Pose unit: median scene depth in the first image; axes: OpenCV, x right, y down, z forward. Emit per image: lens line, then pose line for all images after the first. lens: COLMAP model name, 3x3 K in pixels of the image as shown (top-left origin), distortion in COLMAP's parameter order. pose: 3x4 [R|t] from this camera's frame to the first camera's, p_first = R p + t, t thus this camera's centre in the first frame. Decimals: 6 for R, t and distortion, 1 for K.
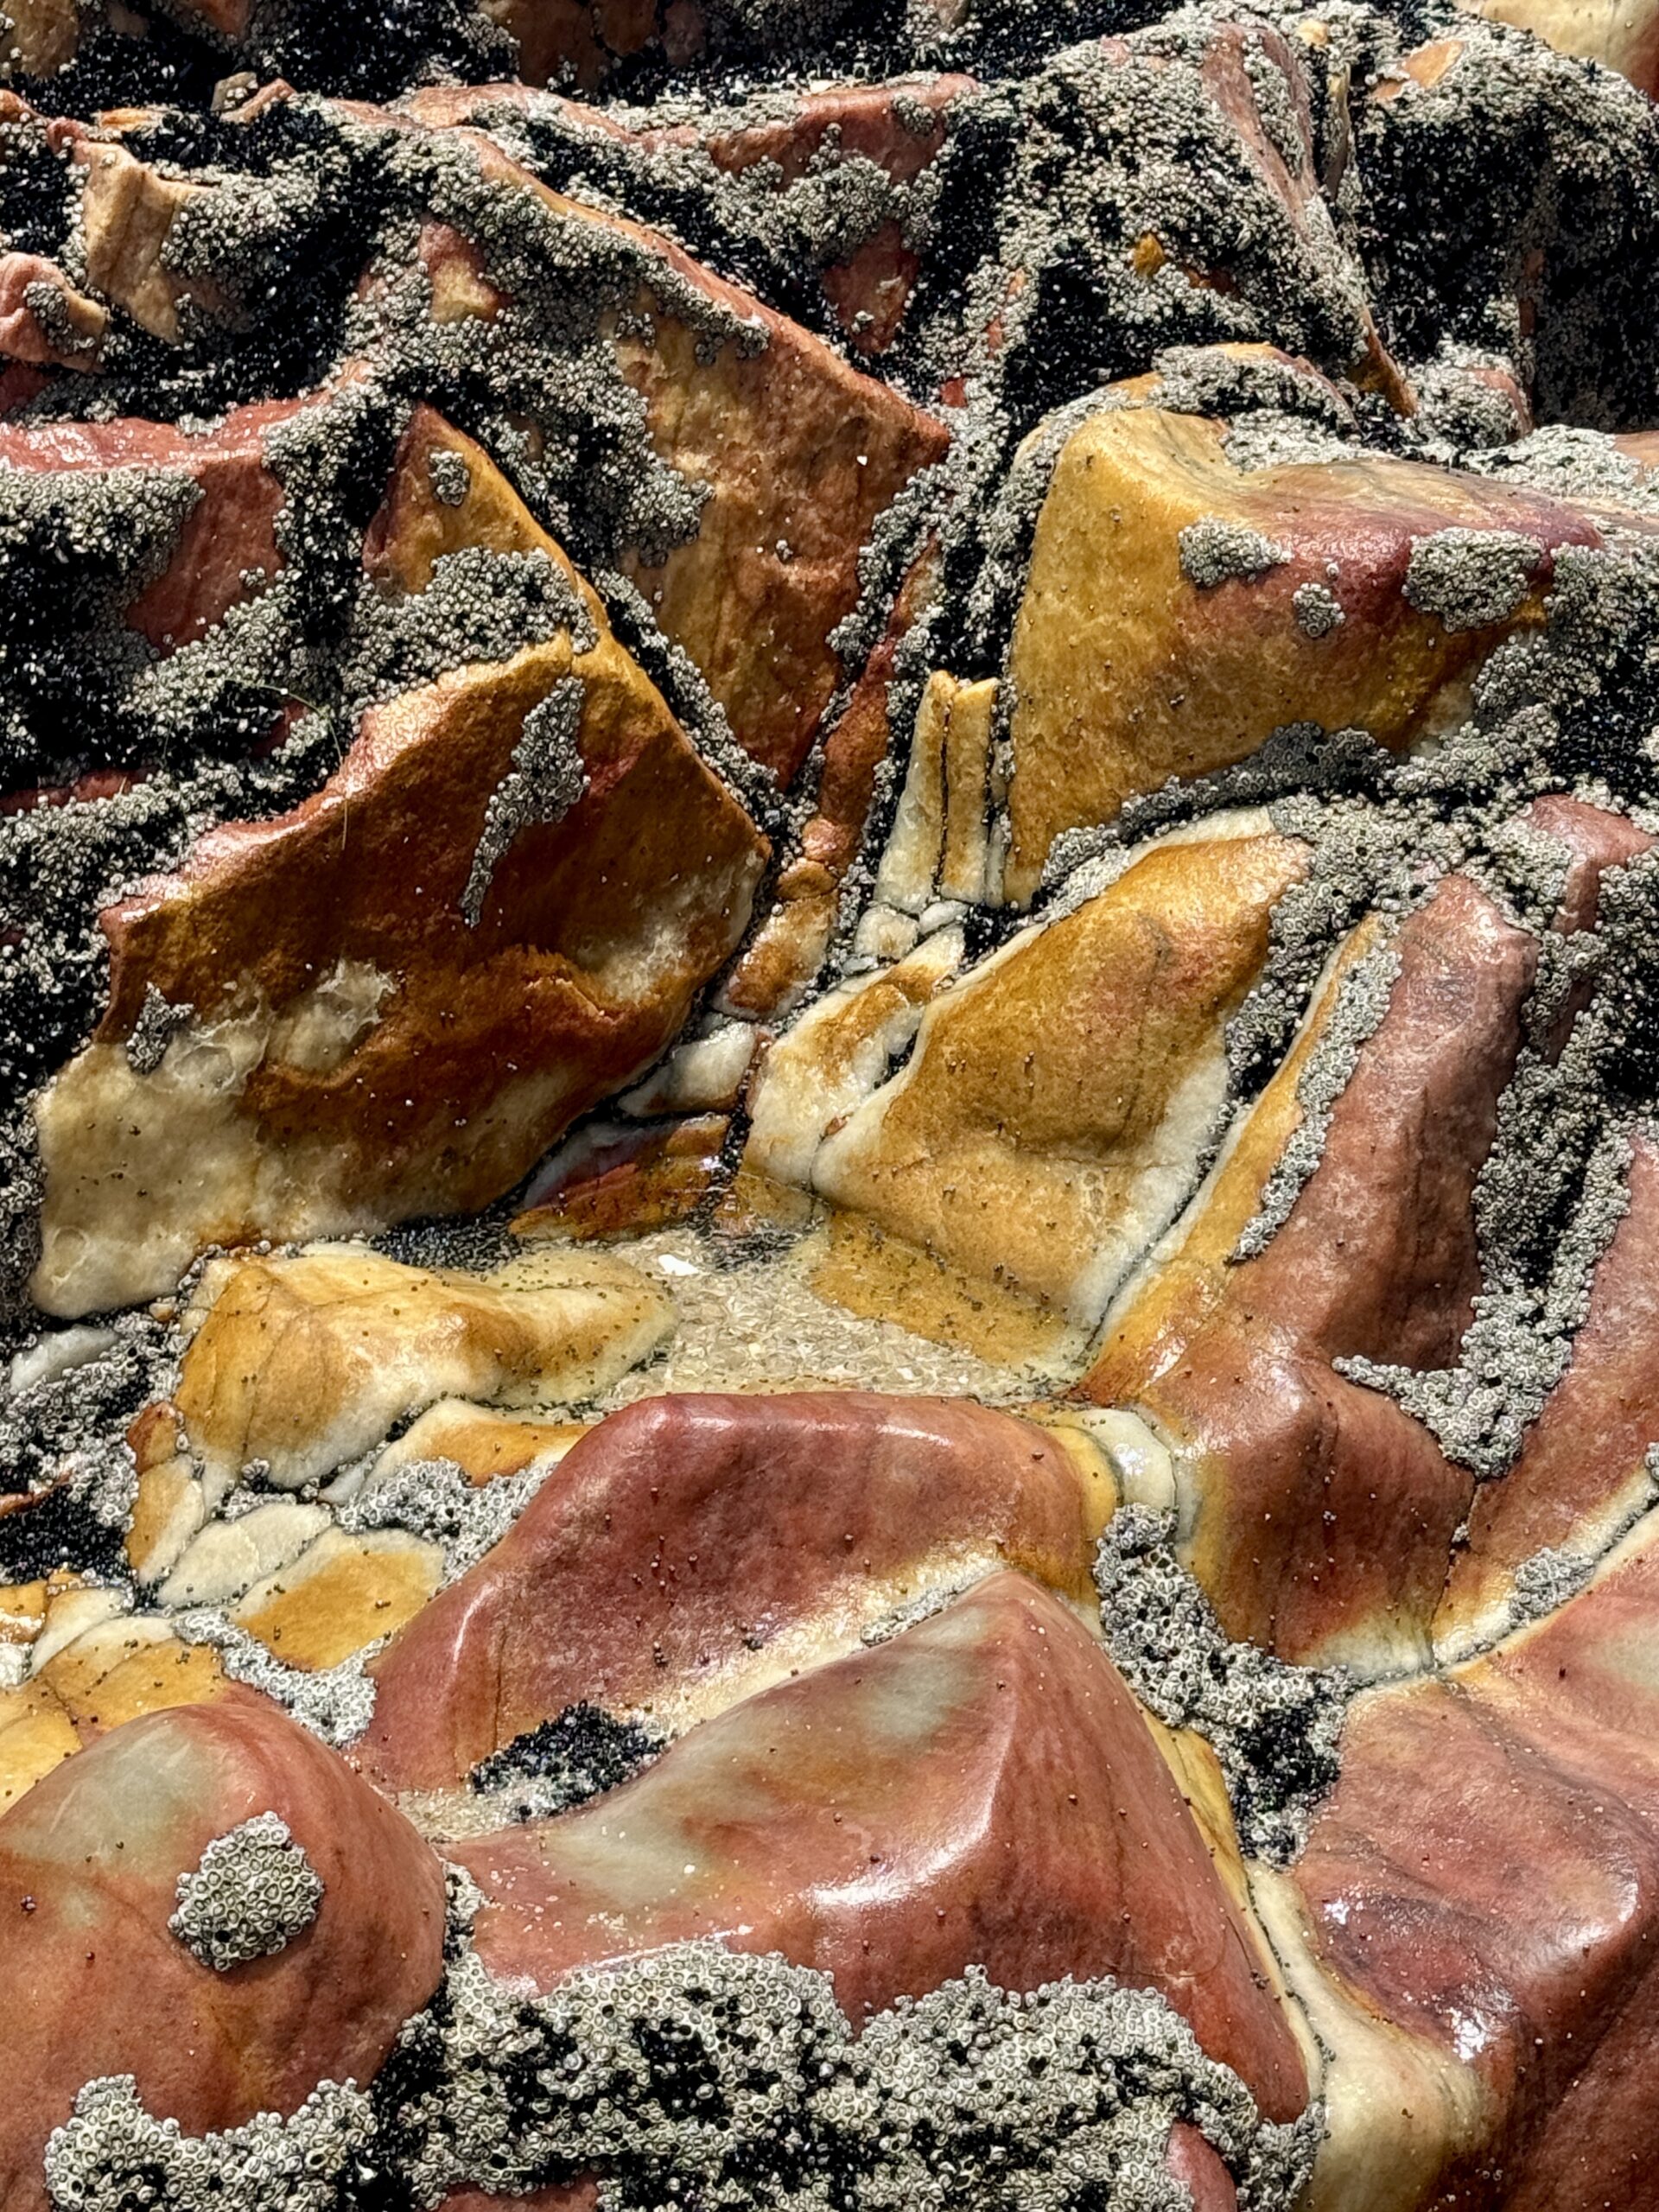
lens RADIAL K [[4902.6, 0, 828.8], [0, 4902.6, 1109.7], [0, 0, 1]] dist [0.073806, 0.000000]
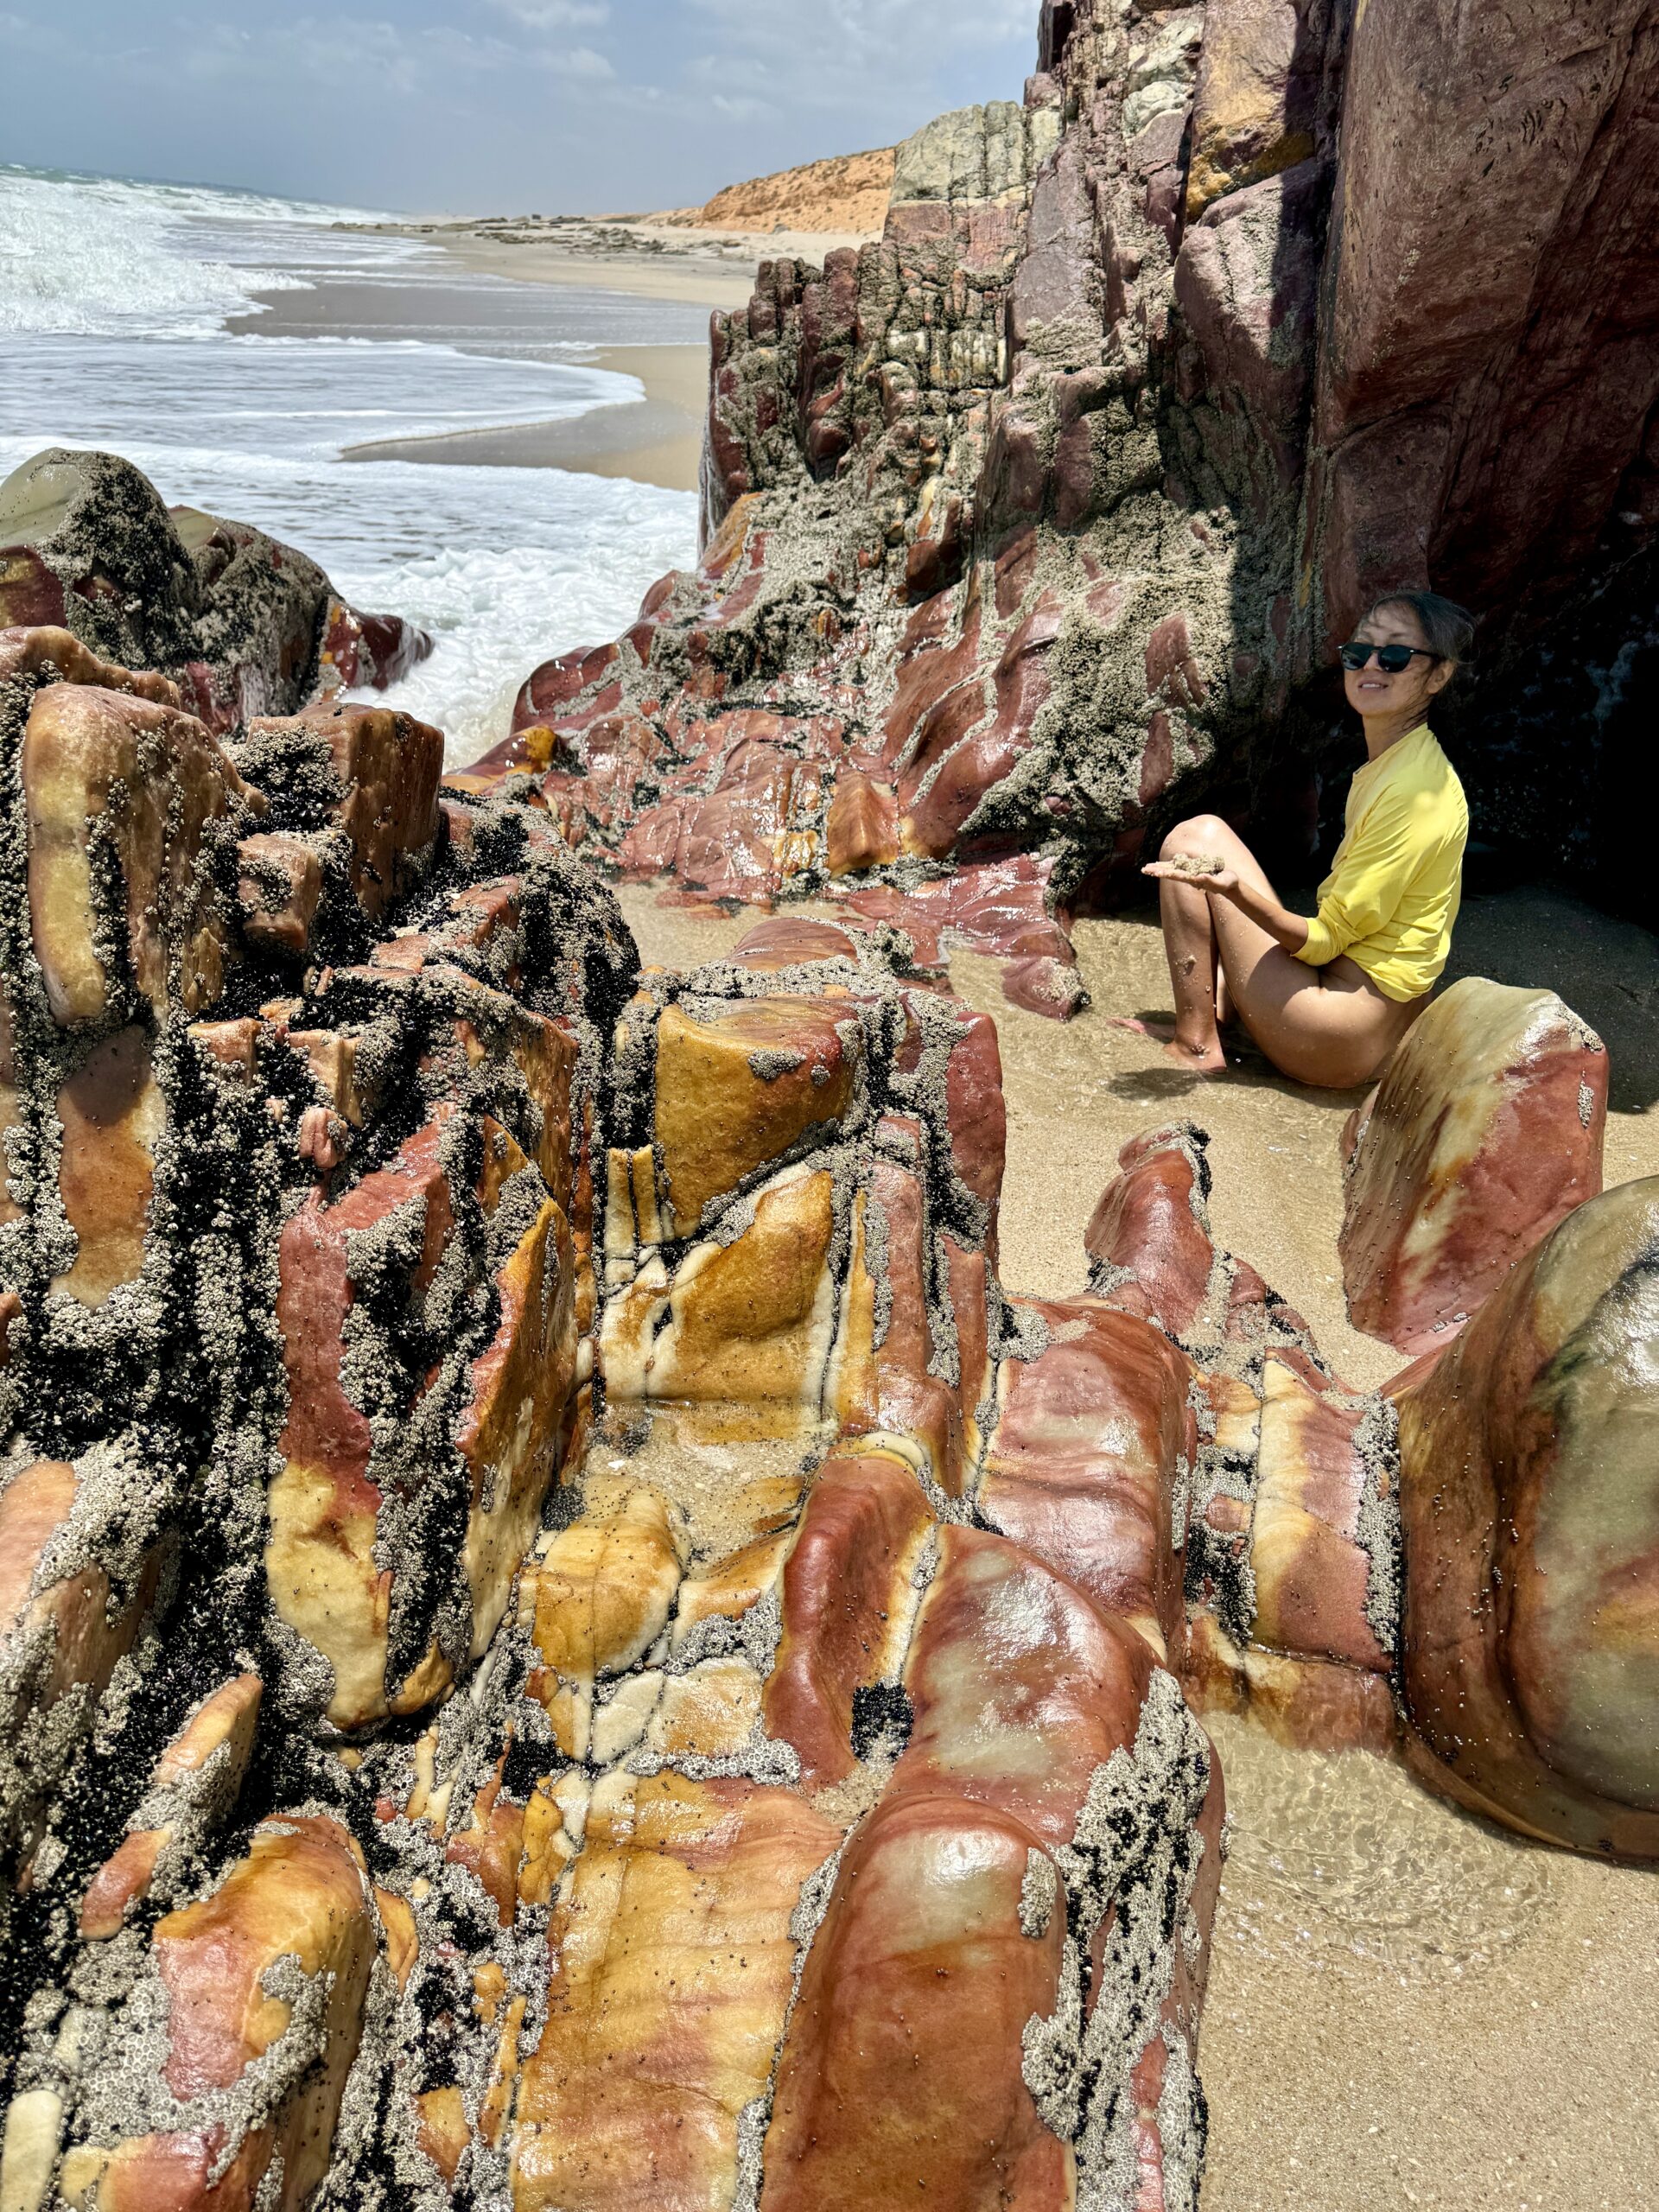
lens RADIAL K [[1547.2, 0, 830.7], [0, 1547.2, 1087.9], [0, 0, 1]] dist [0.049579, -0.002385]
pose [[0.647380, -0.305190, 0.698397, -0.402623], [0.269489, 0.948796, 0.164808, -0.211880], [-0.712934, 0.081517, 0.696477, 0.482414]]
